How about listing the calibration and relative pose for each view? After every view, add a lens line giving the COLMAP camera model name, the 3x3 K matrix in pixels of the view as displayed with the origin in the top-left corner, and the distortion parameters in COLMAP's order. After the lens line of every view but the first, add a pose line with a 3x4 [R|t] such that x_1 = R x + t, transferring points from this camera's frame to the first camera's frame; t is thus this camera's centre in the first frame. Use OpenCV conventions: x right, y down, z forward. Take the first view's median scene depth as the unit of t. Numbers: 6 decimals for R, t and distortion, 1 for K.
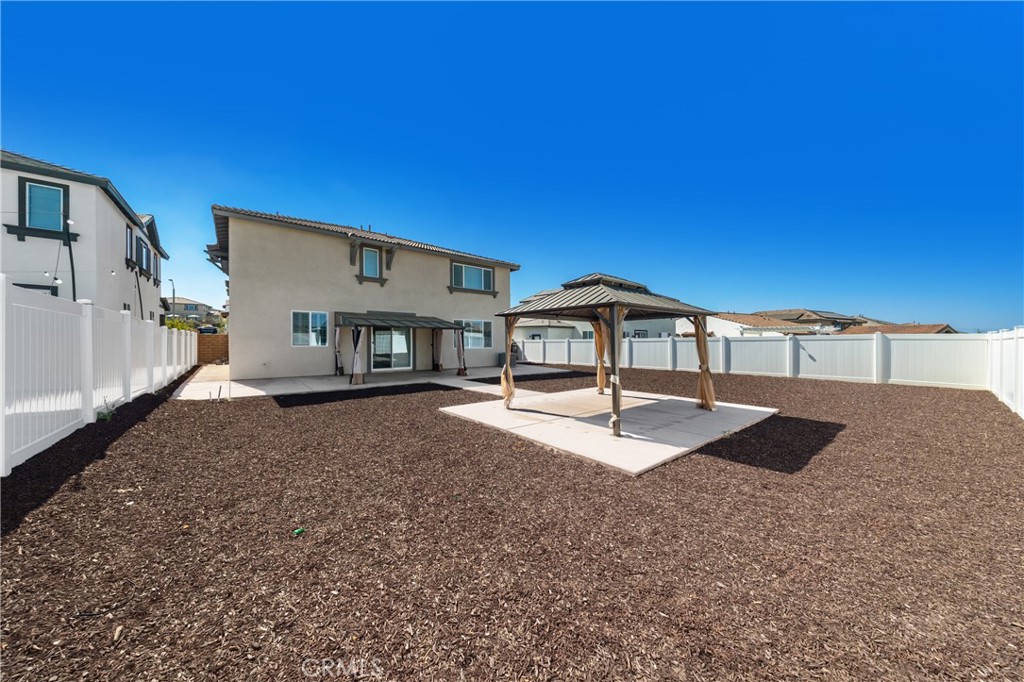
lens RADIAL K [[343.0, 0, 514.3], [0, 343.0, 339.1], [0, 0, 1]] dist [0.006679, 0.000042]
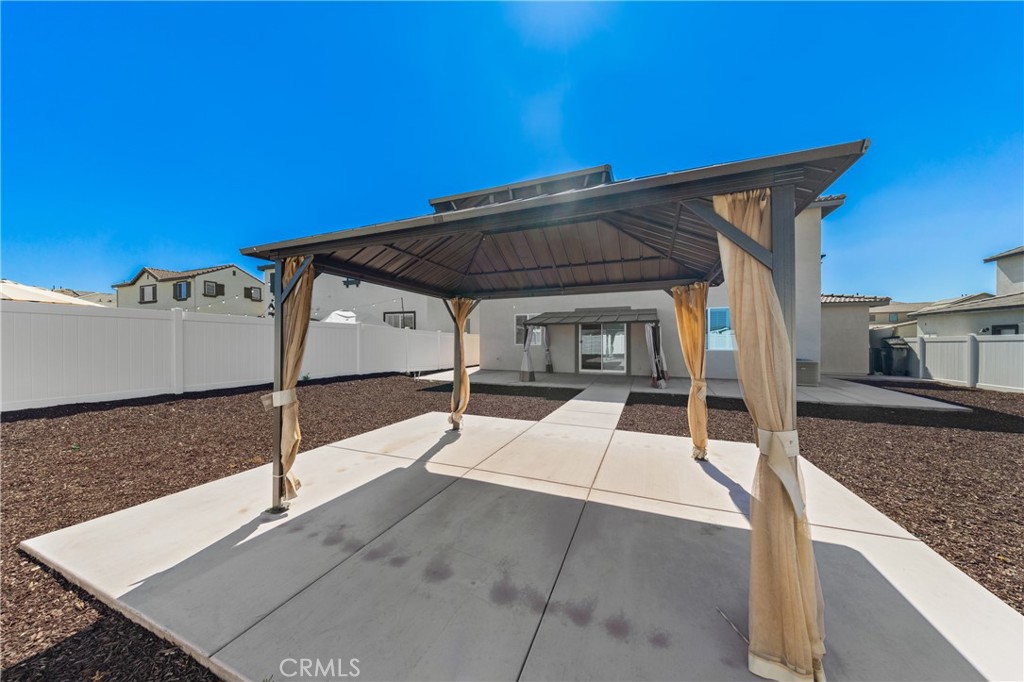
lens RADIAL K [[343.0, 0, 507.0], [0, 343.0, 343.0], [0, 0, 1]] dist [0.006679, 0.000042]
pose [[0.454432, 0.002279, -0.890779, 0.328786], [0.006405, 0.999963, 0.005826, 0.007426], [0.890758, -0.008353, 0.454400, 0.374552]]
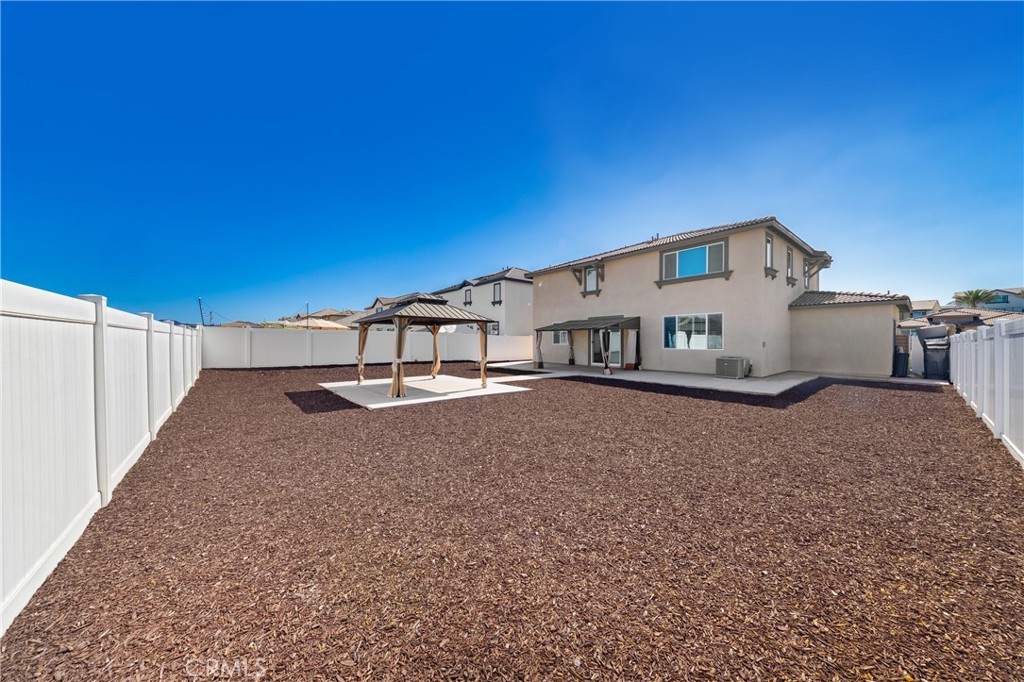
lens RADIAL K [[343.0, 0, 503.9], [0, 343.0, 344.2], [0, 0, 1]] dist [0.006679, 0.000042]
pose [[-0.021163, 0.006805, -0.999753, 0.838883], [0.006883, 0.999954, 0.006660, 0.007225], [0.999752, -0.006740, -0.021209, 0.676307]]
